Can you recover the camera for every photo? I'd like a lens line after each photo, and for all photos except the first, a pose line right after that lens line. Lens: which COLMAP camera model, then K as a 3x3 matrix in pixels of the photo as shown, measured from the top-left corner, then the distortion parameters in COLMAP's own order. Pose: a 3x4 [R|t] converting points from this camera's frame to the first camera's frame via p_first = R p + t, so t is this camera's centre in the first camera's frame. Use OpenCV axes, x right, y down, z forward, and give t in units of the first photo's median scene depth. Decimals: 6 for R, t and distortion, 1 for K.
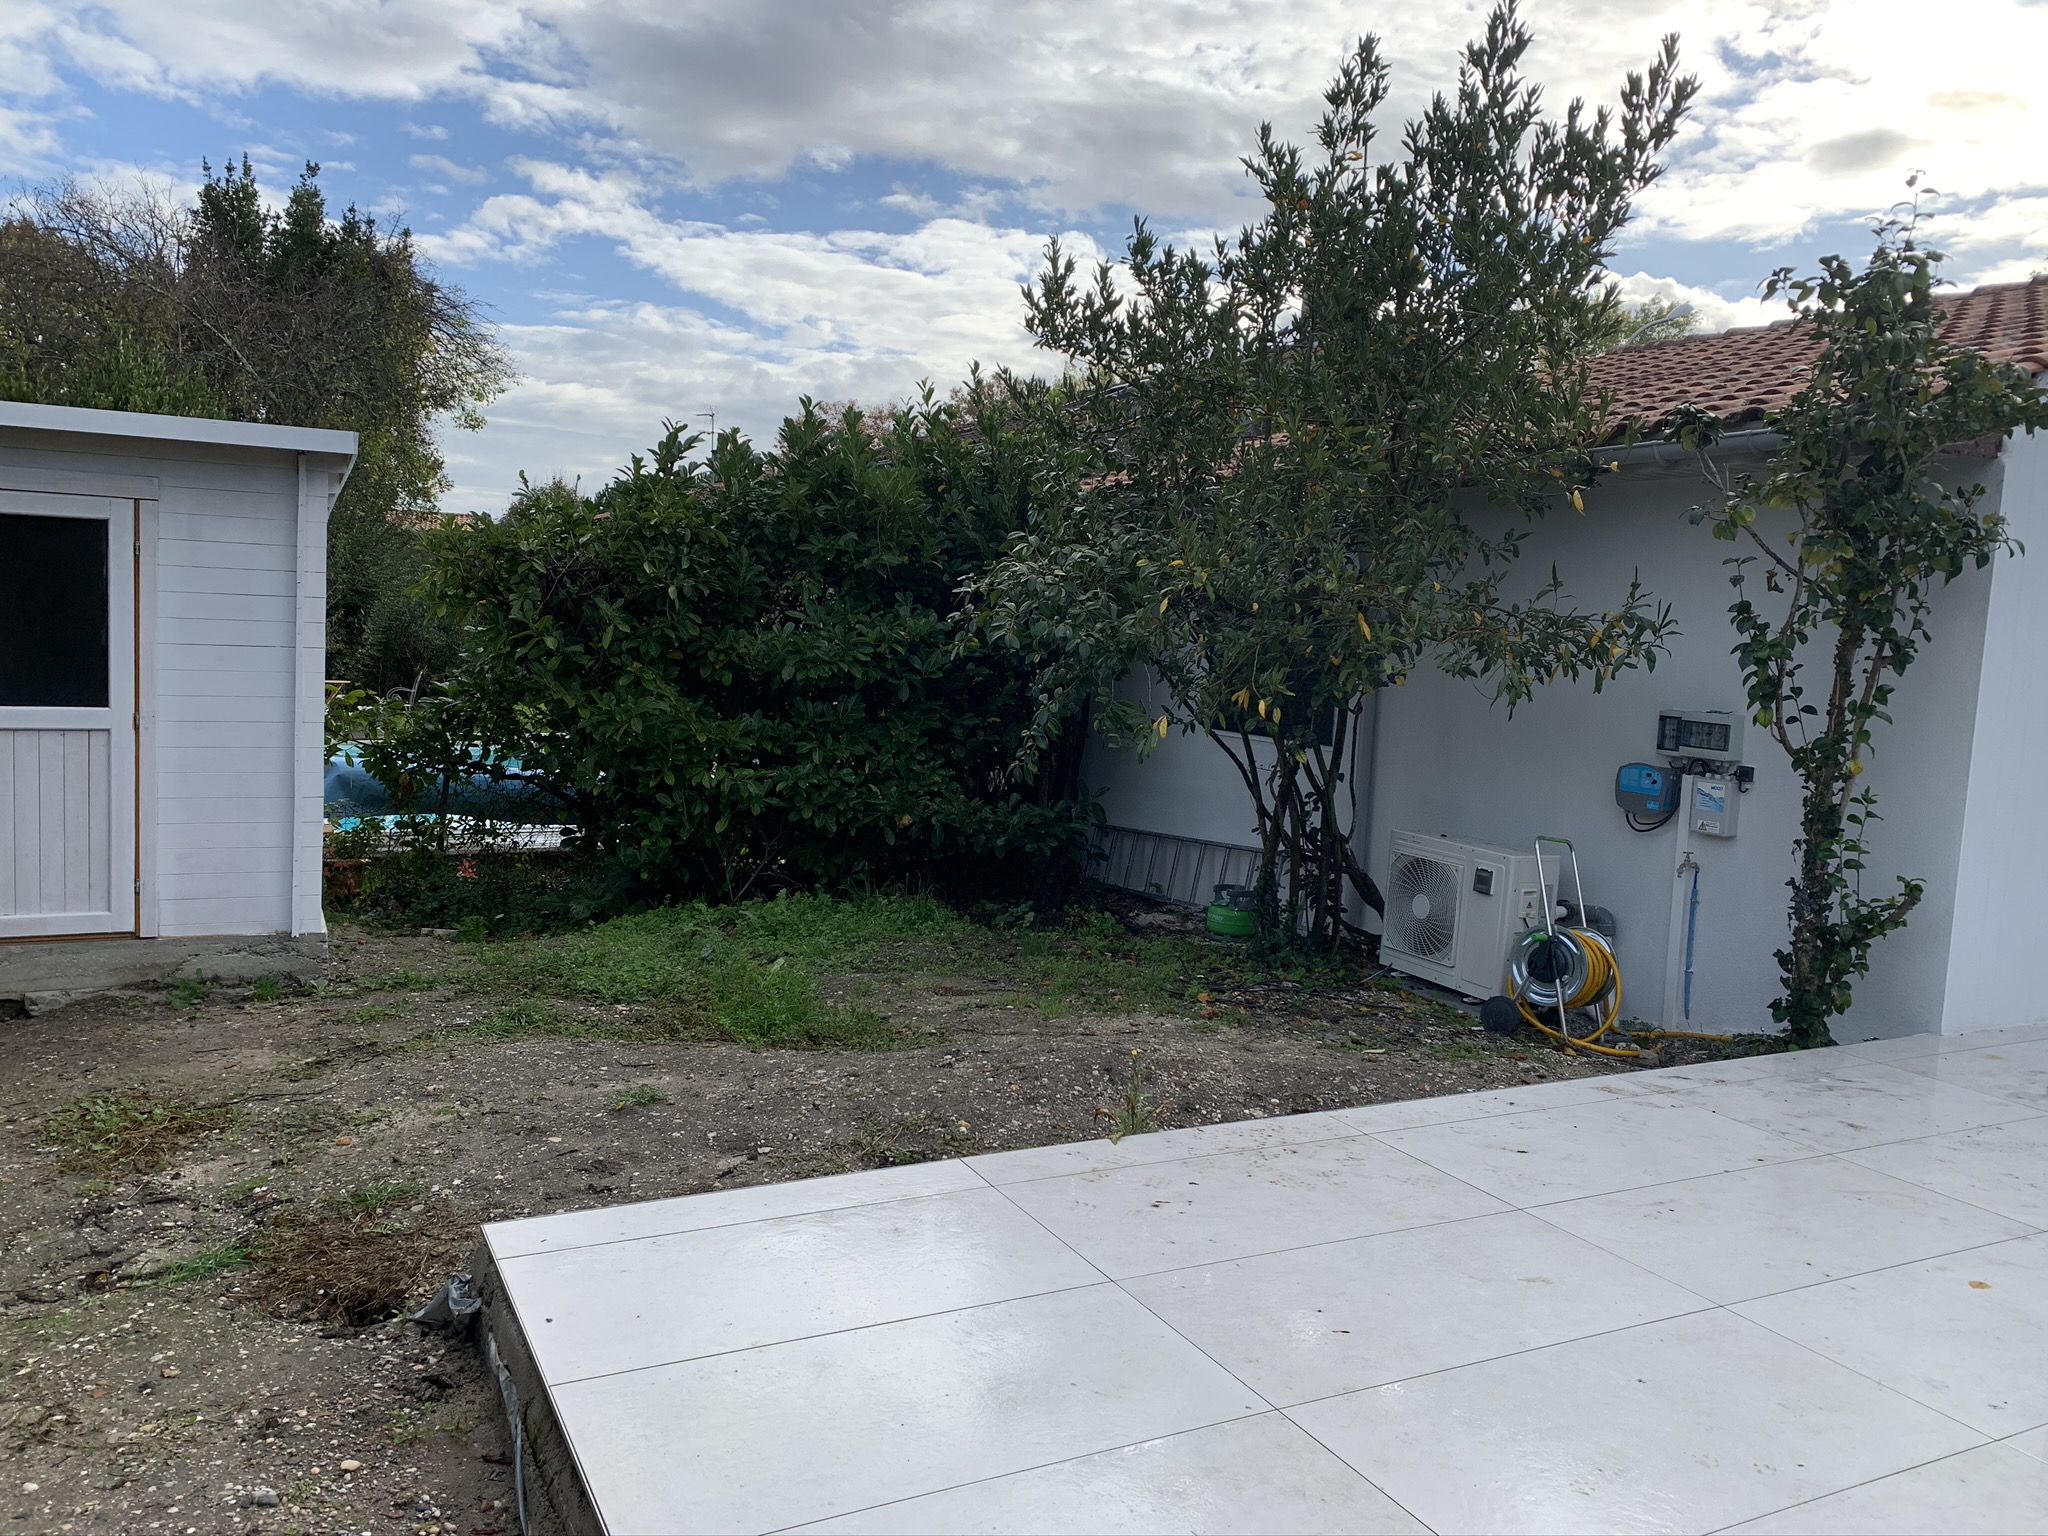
lens RADIAL K [[1555.7, 0, 1024.0], [0, 1555.7, 768.0], [0, 0, 1]] dist [0.008038, -0.002283]
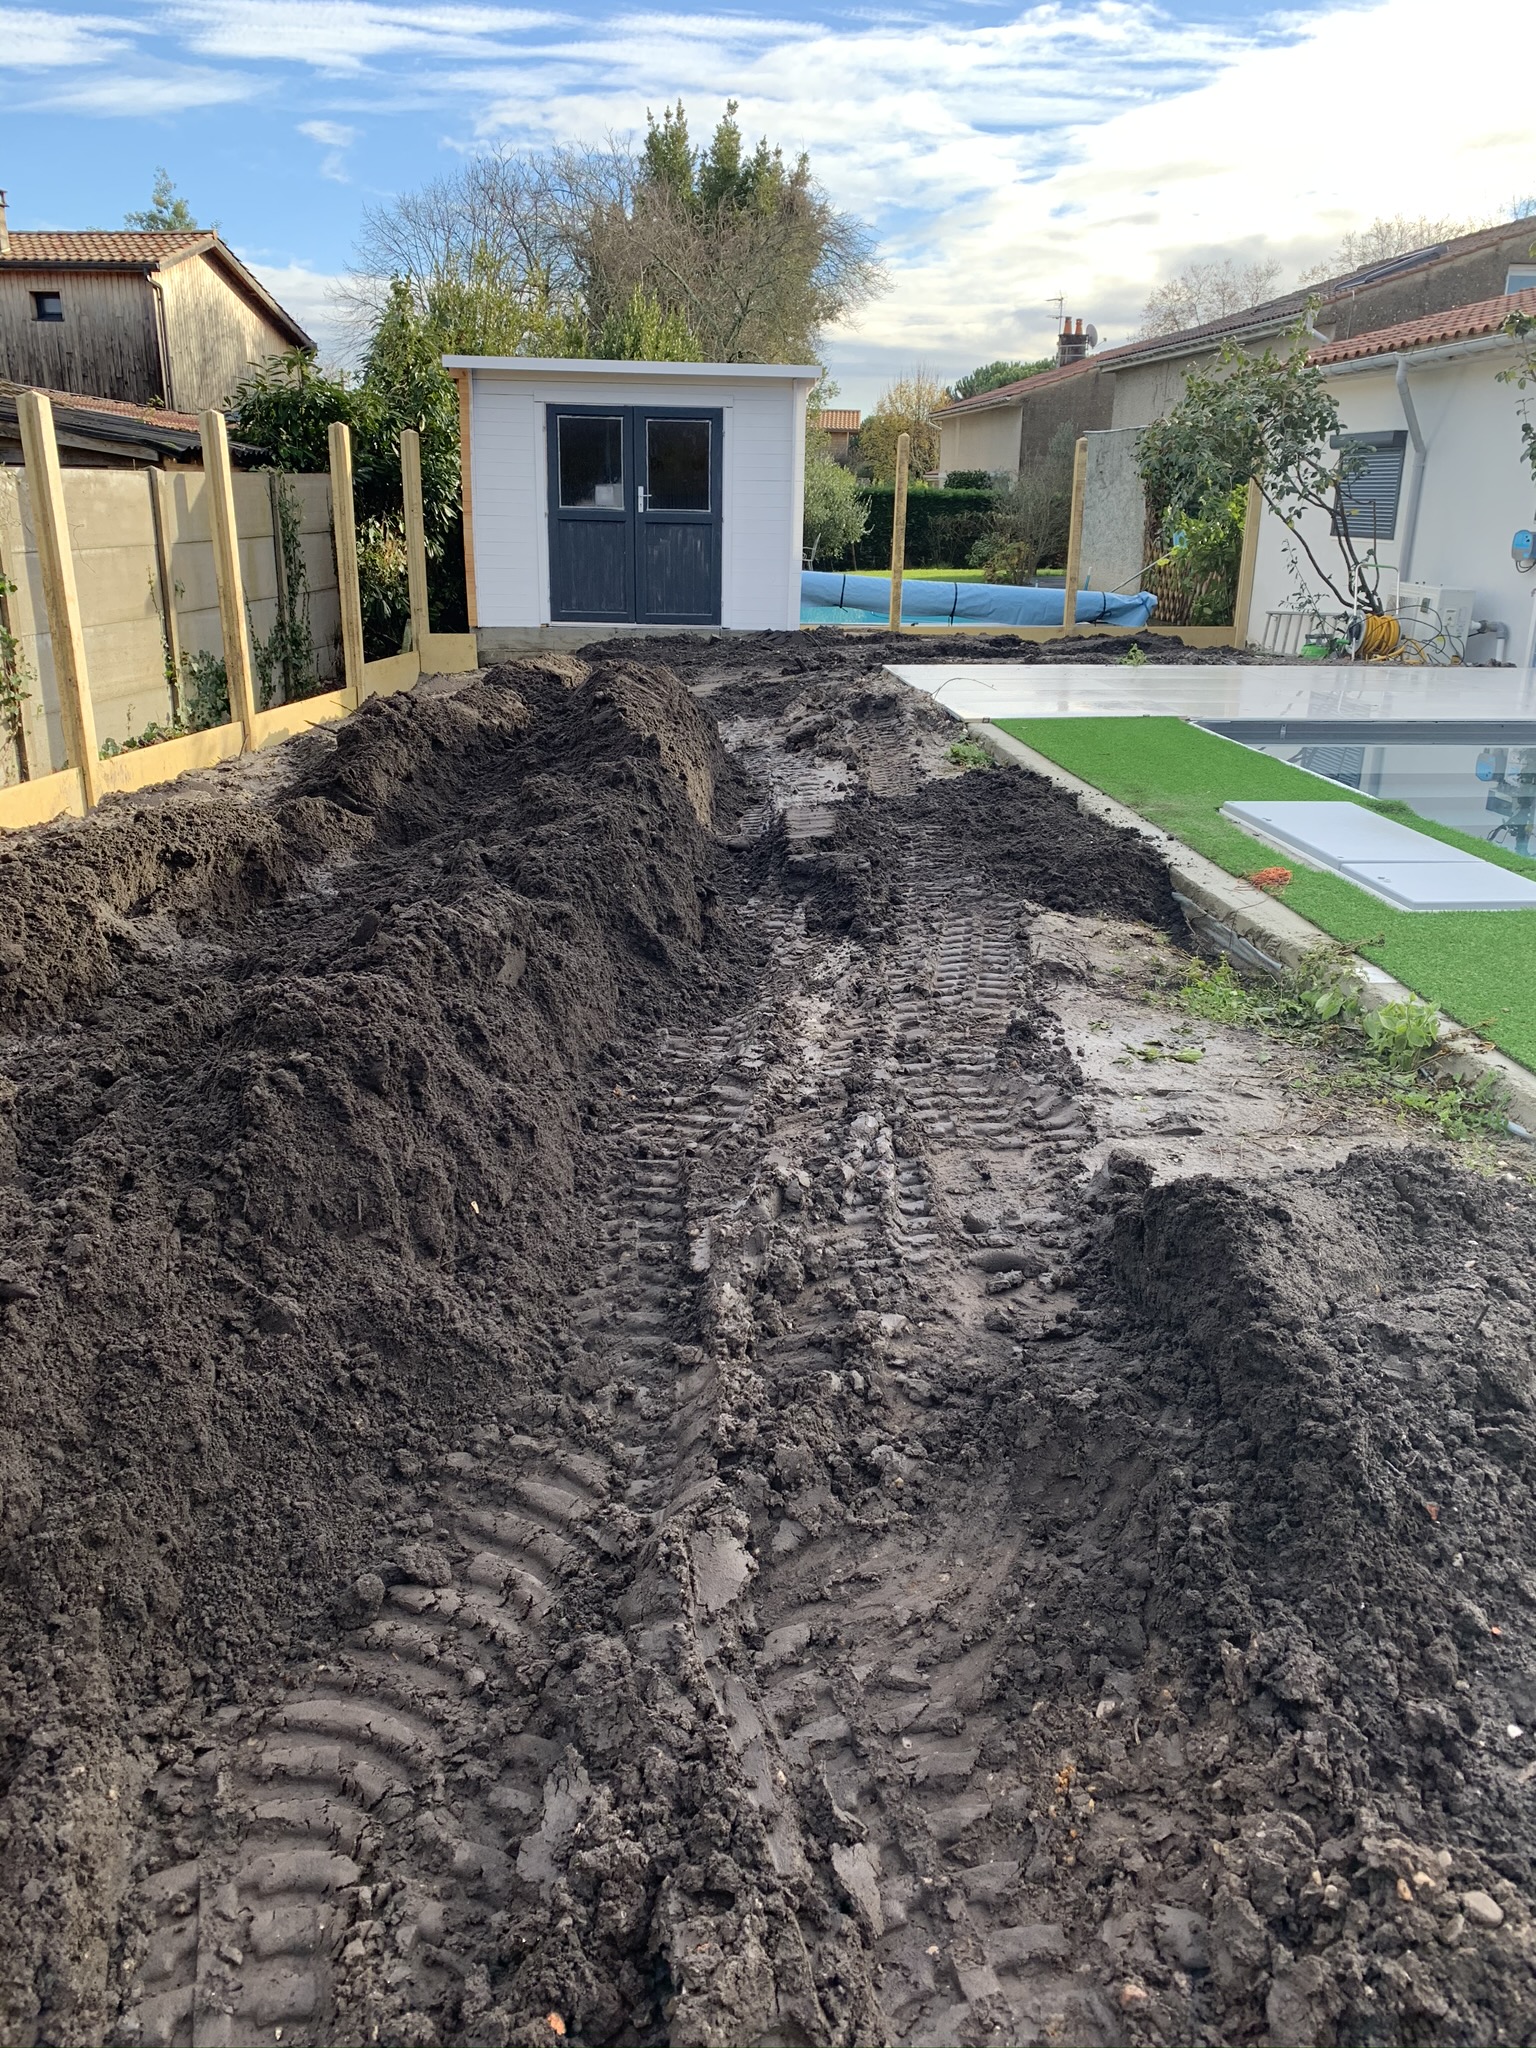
lens RADIAL K [[1555.7, 0, 777.1], [0, 1555.7, 1021.0], [0, 0, 1]] dist [0.008038, -0.002283]
pose [[0.929841, 0.090486, -0.356662, 0.077610], [-0.010615, 0.975485, 0.219809, 0.041415], [0.367808, -0.200602, 0.908007, -0.252314]]
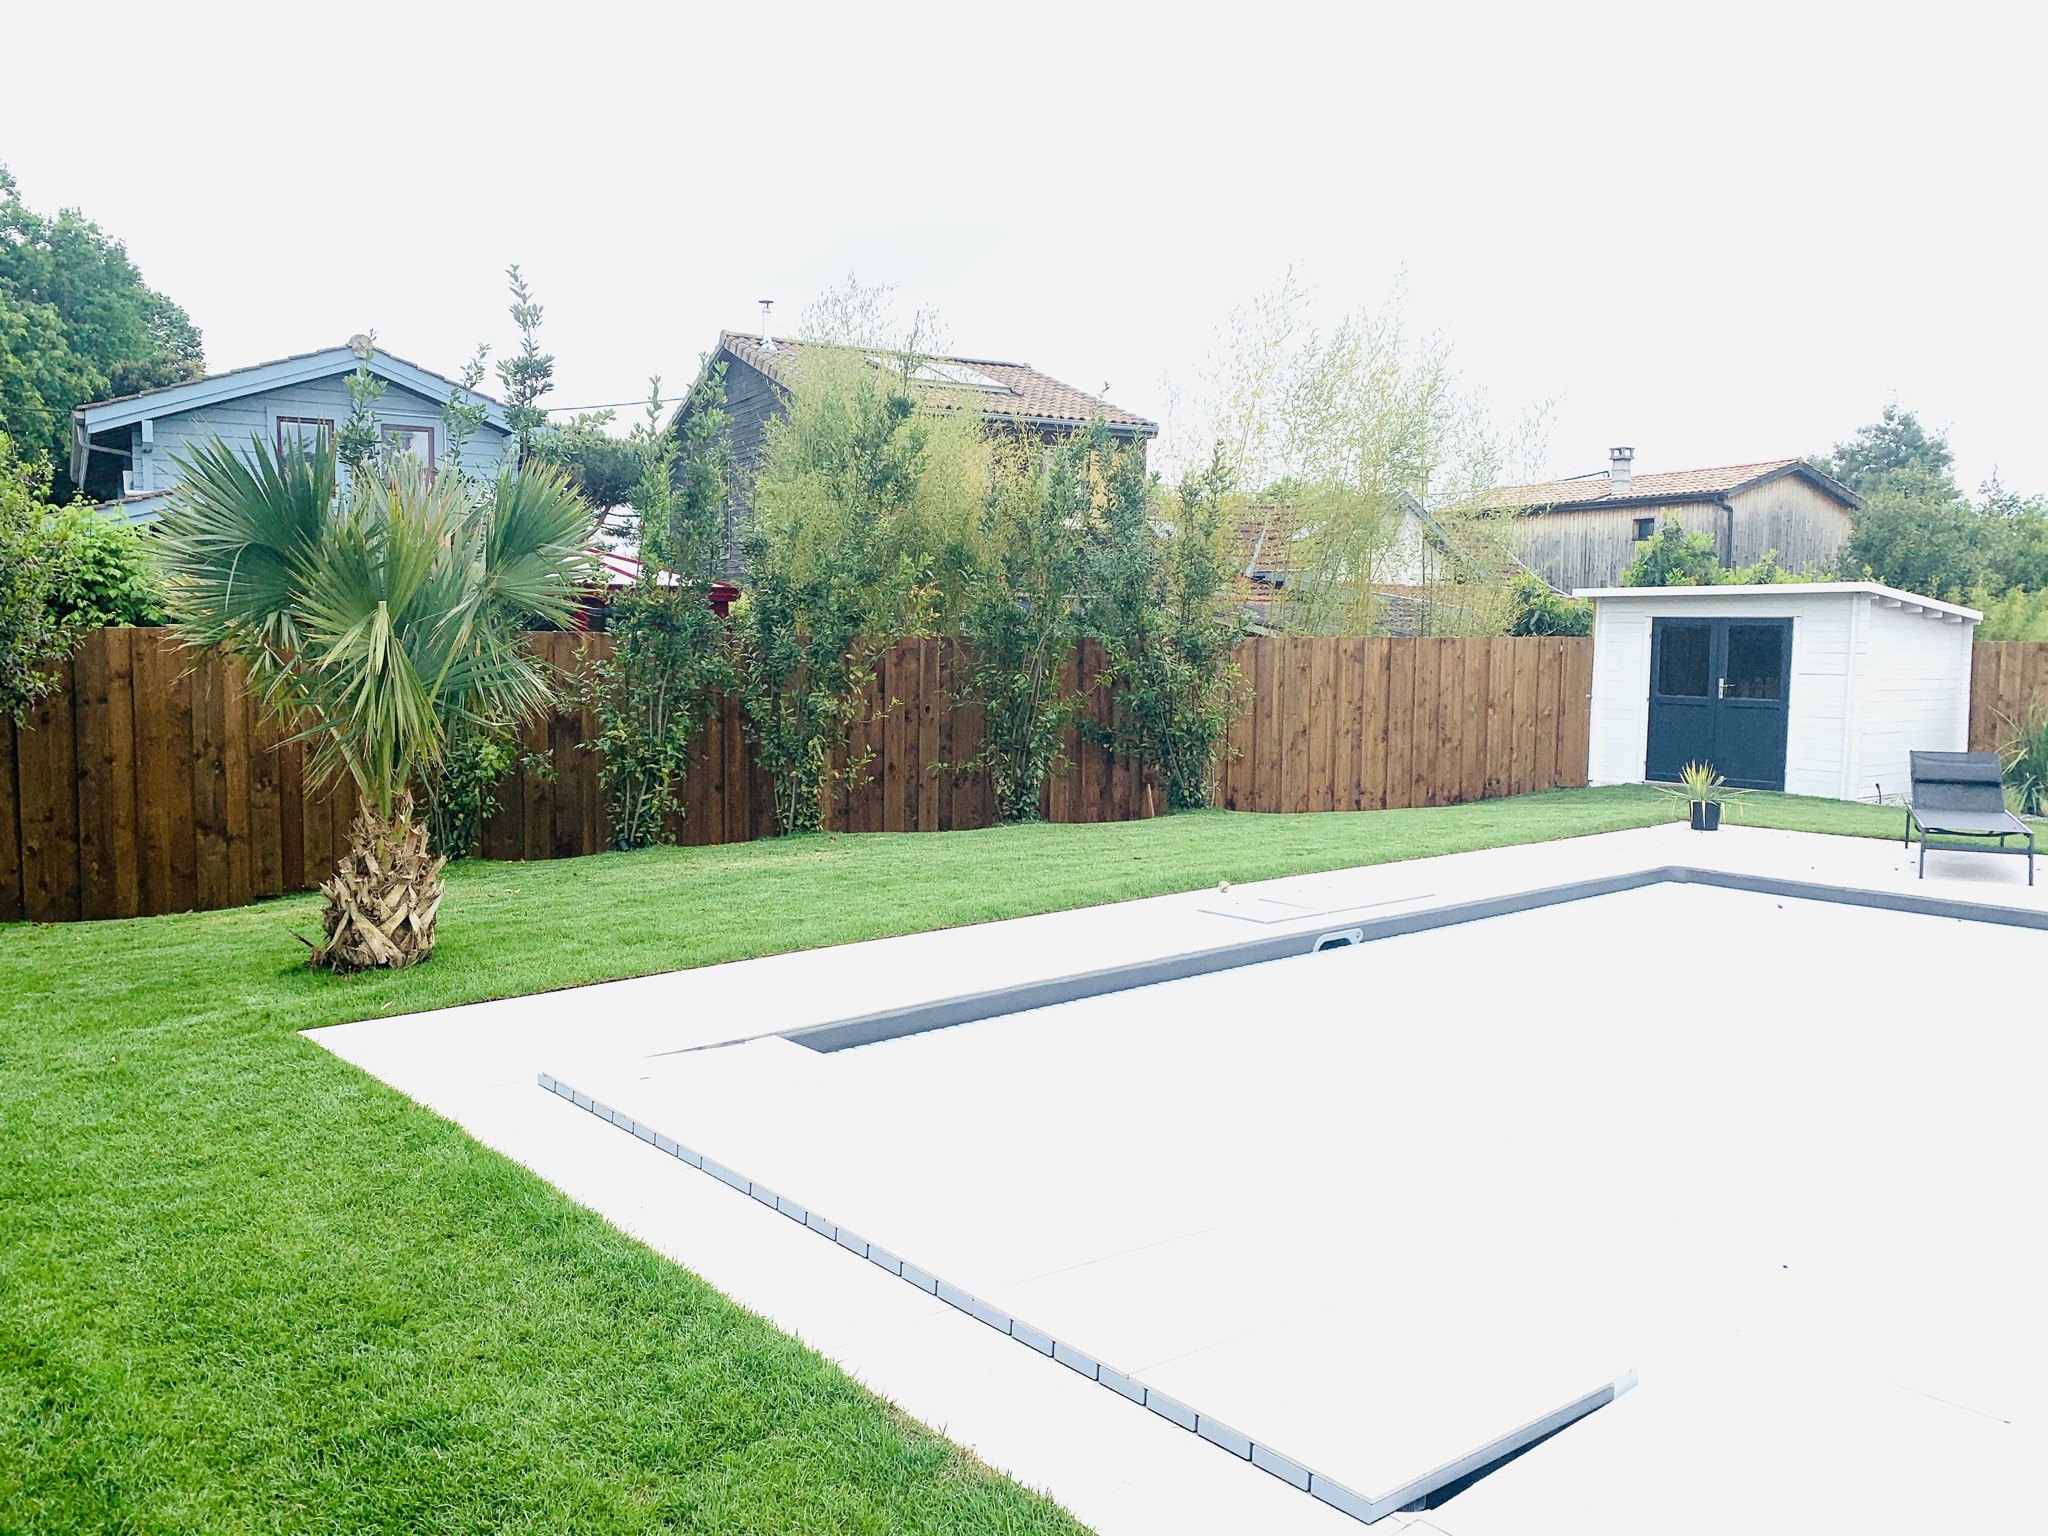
lens RADIAL K [[1533.5, 0, 1021.2], [0, 1533.5, 815.2], [0, 0, 1]] dist [-0.004567, -0.005365]
pose [[0.227354, 0.070942, -0.971225, 0.379443], [-0.091471, 0.994489, 0.051229, 0.031813], [0.969507, 0.077192, 0.232590, -0.179082]]
